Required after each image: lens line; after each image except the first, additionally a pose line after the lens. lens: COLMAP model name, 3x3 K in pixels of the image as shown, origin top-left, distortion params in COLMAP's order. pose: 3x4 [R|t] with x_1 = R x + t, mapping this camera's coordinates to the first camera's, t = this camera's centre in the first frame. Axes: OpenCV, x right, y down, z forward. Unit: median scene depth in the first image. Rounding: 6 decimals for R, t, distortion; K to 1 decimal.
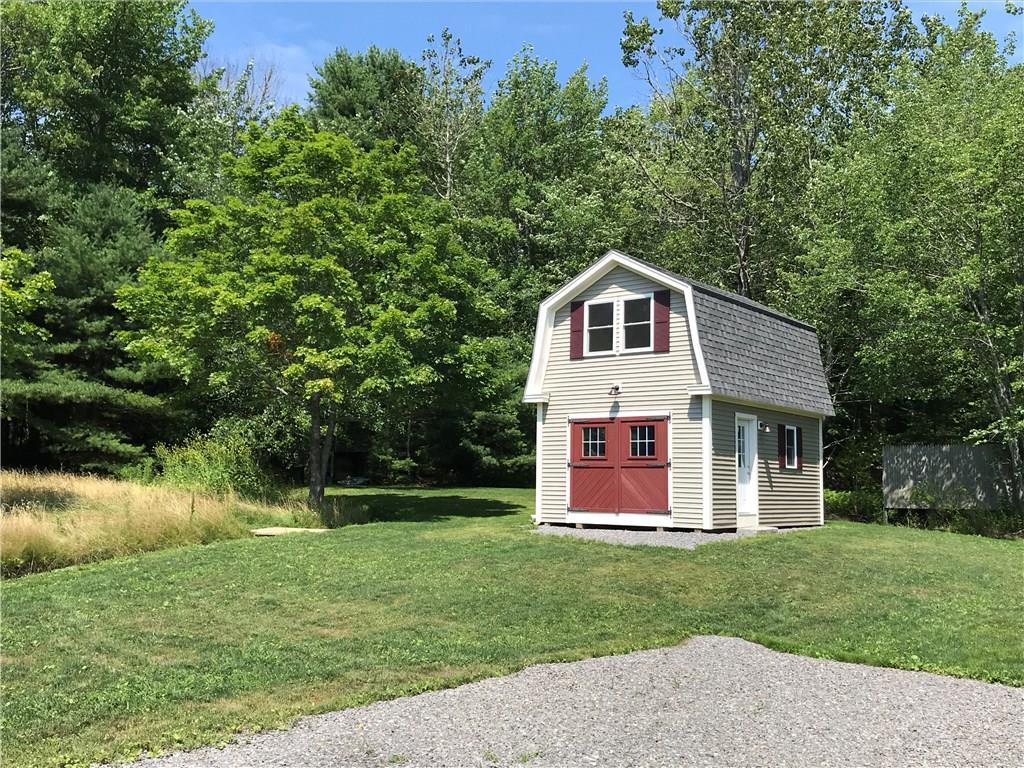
lens RADIAL K [[988.9, 0, 510.7], [0, 988.9, 381.5], [0, 0, 1]] dist [0.151573, 0.000000]
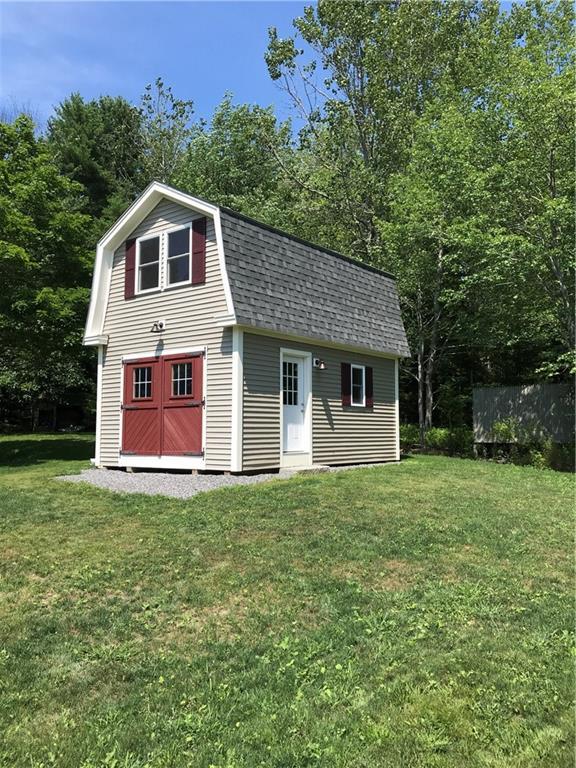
lens RADIAL K [[636.2, 0, 281.6], [0, 636.2, 380.8], [0, 0, 1]] dist [0.093387, -0.031000]
pose [[0.999703, -0.017563, -0.016876, 0.229575], [0.017950, 0.999574, 0.023024, 0.047169], [0.016465, -0.023320, 0.999592, 0.378670]]
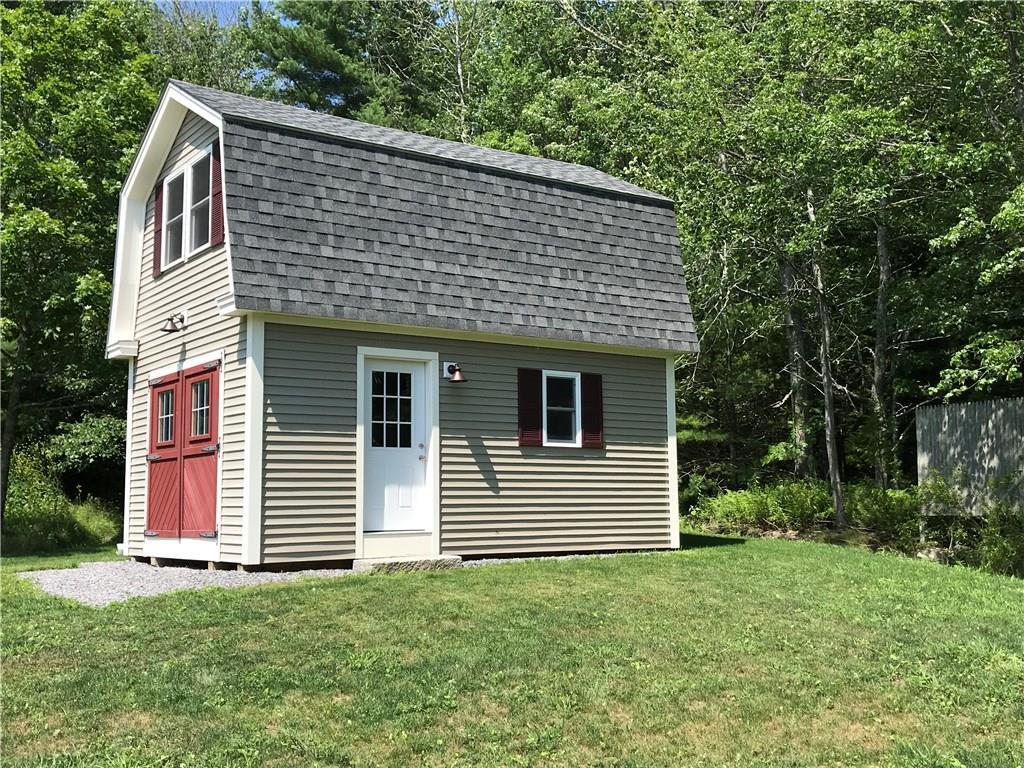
lens RADIAL K [[1159.8, 0, 508.1], [0, 1159.8, 382.8], [0, 0, 1]] dist [0.000037, 0.000000]
pose [[0.955133, -0.058418, -0.290359, 0.471385], [0.057055, 0.998284, -0.013165, 0.061651], [0.290630, -0.003993, 0.956827, 0.408767]]
